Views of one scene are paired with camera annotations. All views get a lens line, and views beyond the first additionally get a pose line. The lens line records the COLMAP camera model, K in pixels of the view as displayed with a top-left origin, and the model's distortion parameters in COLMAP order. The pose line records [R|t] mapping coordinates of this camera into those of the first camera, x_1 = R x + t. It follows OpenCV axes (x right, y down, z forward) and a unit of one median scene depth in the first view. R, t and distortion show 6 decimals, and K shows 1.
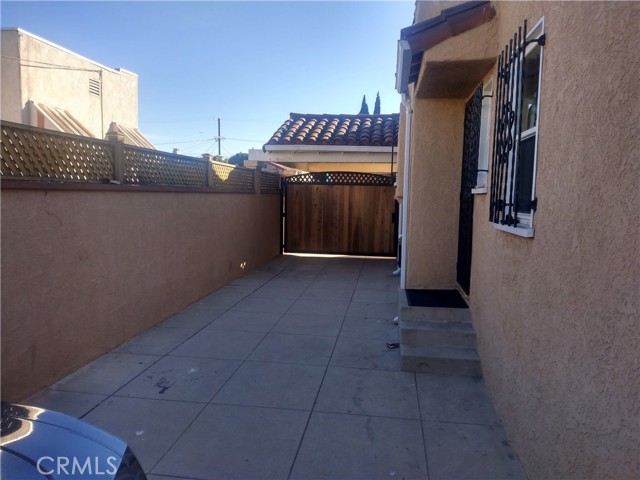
lens RADIAL K [[494.9, 0, 319.4], [0, 494.9, 242.9], [0, 0, 1]] dist [0.055139, -0.088128]
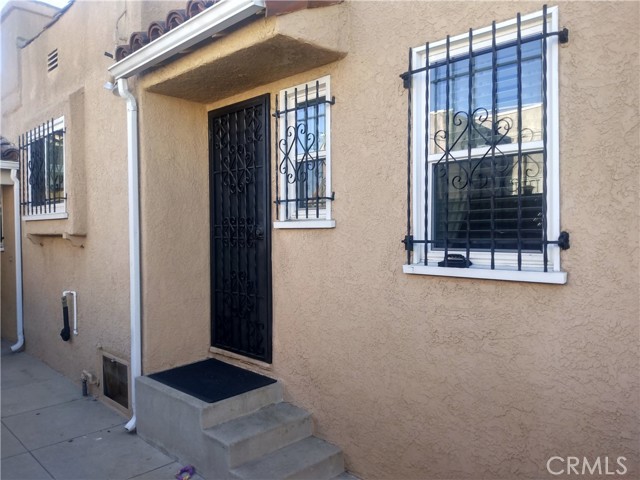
lens RADIAL K [[494.9, 0, 320.2], [0, 494.9, 235.2], [0, 0, 1]] dist [0.055139, -0.088128]
pose [[0.612881, -0.040194, 0.789152, -0.238634], [0.100333, 0.994580, -0.027265, -0.059365], [-0.783779, 0.095888, 0.613593, 0.476426]]
